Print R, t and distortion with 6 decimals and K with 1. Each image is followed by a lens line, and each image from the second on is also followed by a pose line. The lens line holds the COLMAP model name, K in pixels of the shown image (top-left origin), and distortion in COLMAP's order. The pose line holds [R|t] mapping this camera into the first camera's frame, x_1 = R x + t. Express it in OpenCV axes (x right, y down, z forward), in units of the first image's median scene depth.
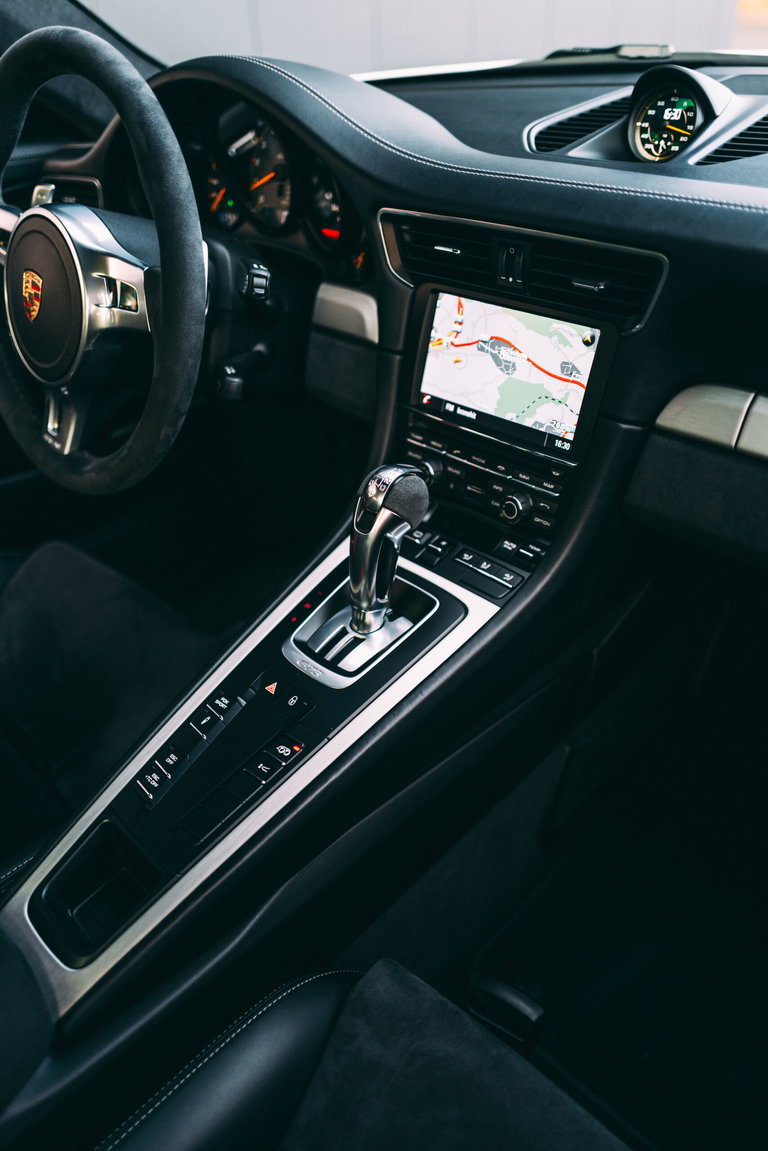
lens RADIAL K [[918.4, 0, 384.0], [0, 918.4, 575.5], [0, 0, 1]] dist [0.032289, -0.148997]
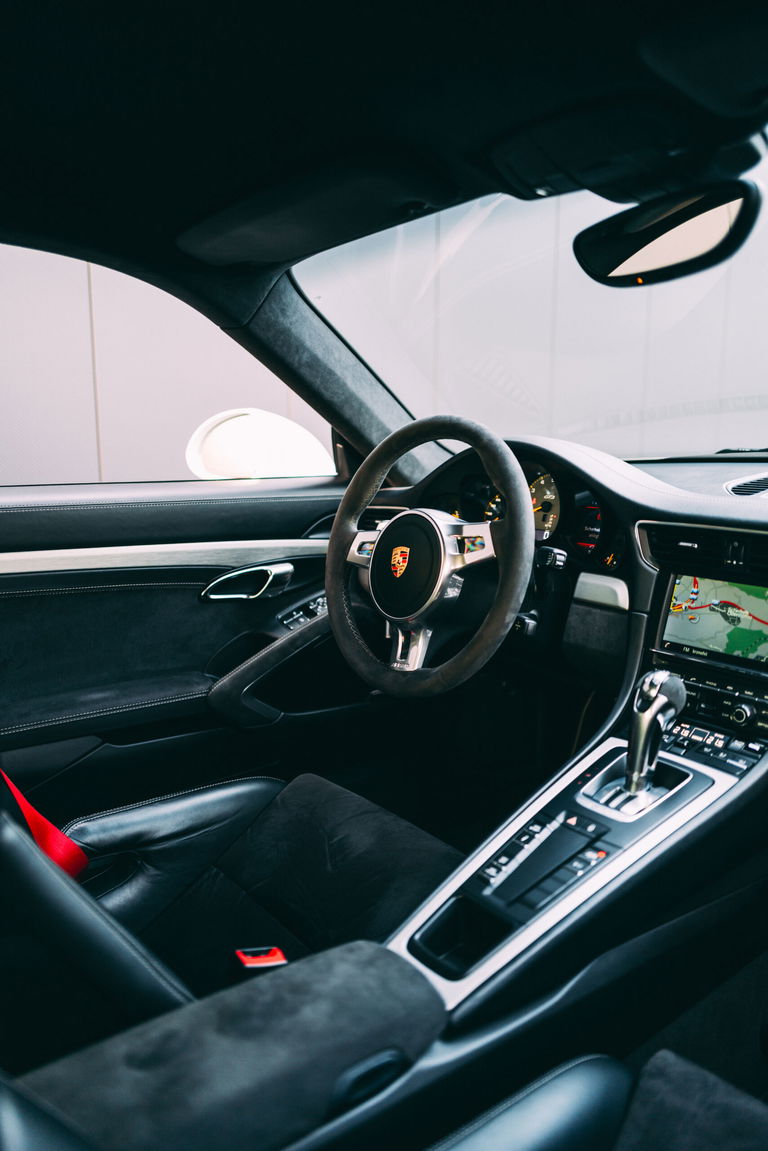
lens RADIAL K [[918.4, 0, 384.0], [0, 918.4, 575.5], [0, 0, 1]] dist [0.032289, -0.148997]
pose [[0.993331, 0.075419, -0.087205, -0.293220], [-0.104269, 0.910416, -0.400338, 0.349186], [0.049200, 0.406762, 0.912209, -0.390607]]
